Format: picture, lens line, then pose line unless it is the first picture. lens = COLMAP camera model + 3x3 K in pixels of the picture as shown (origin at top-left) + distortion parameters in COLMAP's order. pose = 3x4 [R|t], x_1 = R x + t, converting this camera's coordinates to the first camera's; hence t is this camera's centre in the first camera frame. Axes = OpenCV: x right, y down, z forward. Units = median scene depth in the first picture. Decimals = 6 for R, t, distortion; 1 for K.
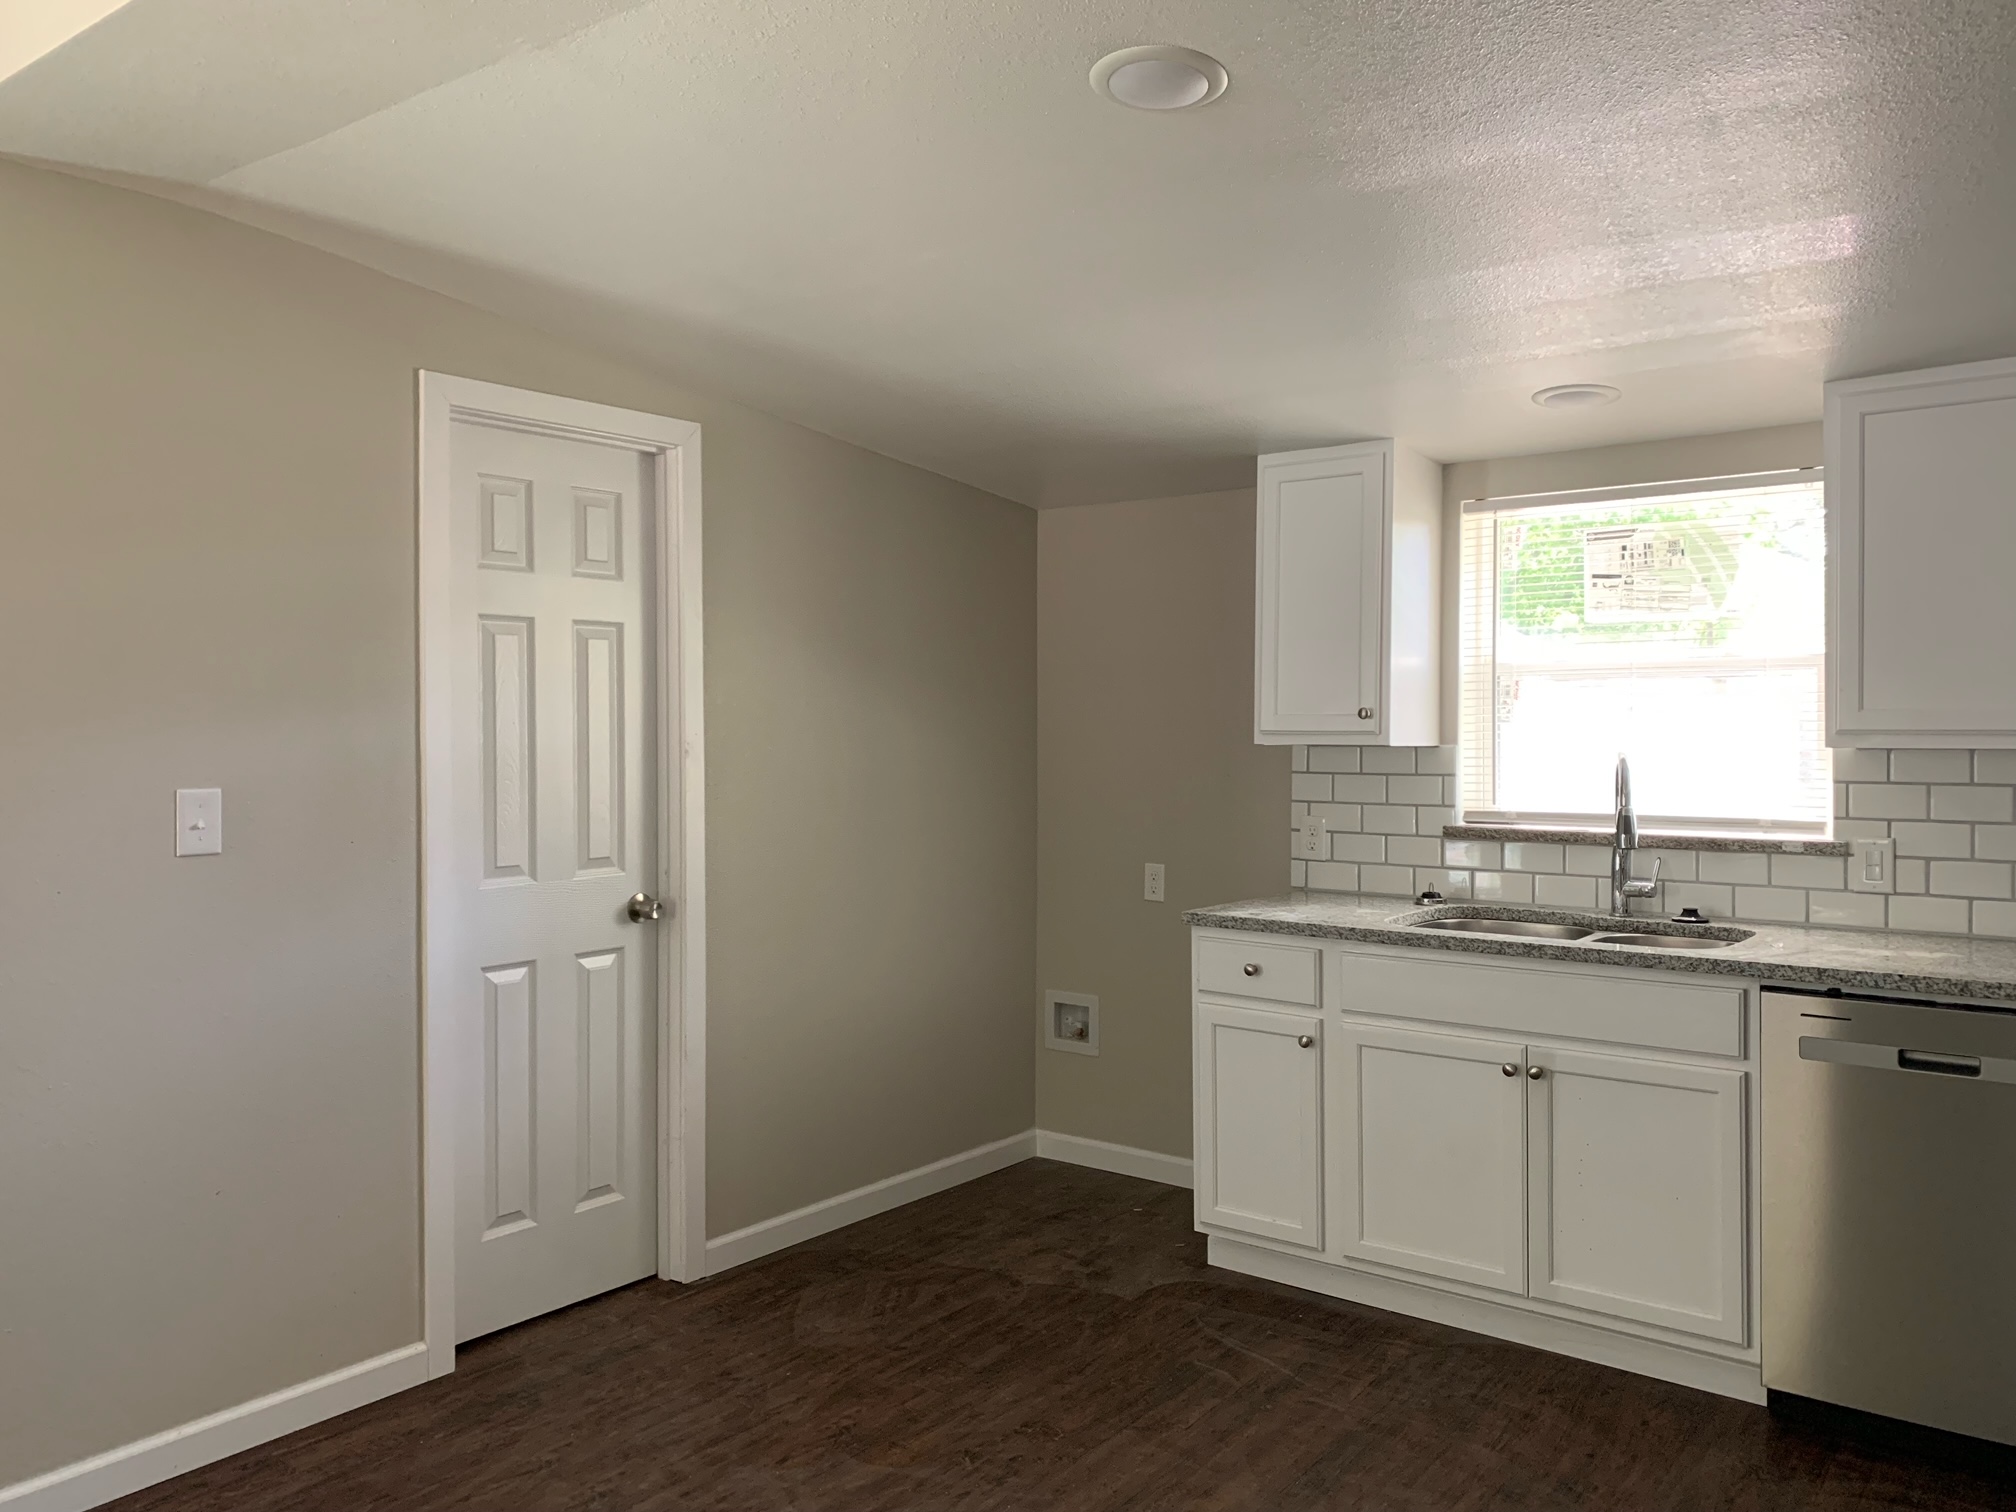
lens RADIAL K [[1580.8, 0, 1008.0], [0, 1580.8, 756.0], [0, 0, 1]] dist [0.083558, -0.078261]
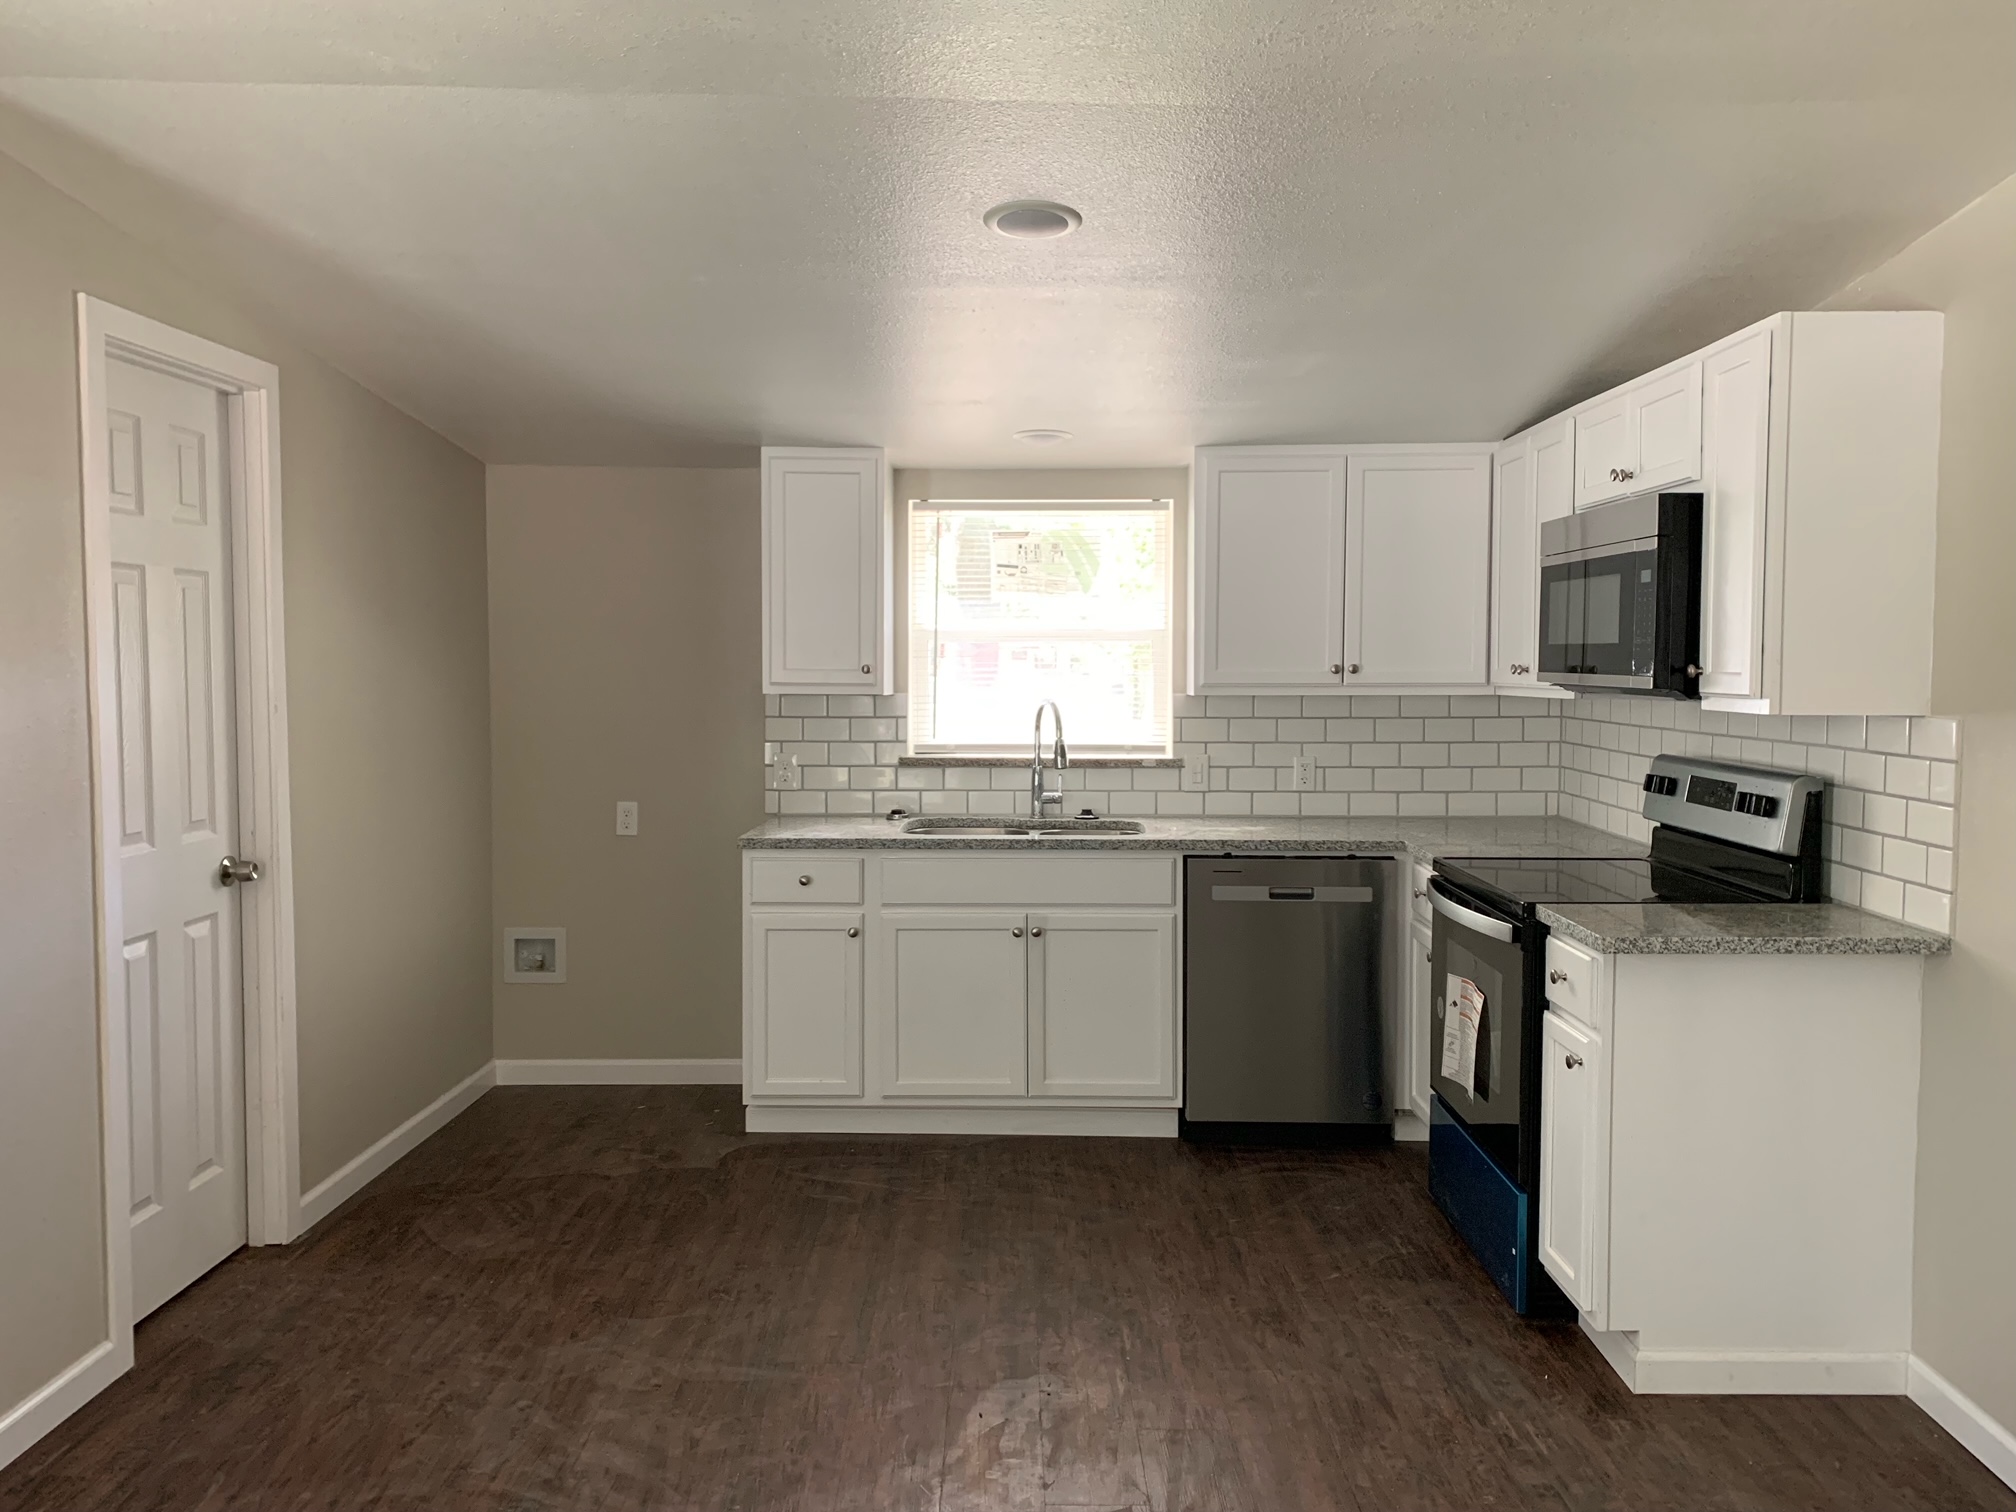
lens RADIAL K [[1568.1, 0, 1008.0], [0, 1568.1, 756.0], [0, 0, 1]] dist [0.123521, -0.079675]
pose [[0.803034, -0.032249, 0.595060, -0.434005], [0.008507, 0.999053, 0.042663, -0.010546], [-0.595873, -0.029198, 0.802548, -0.058200]]
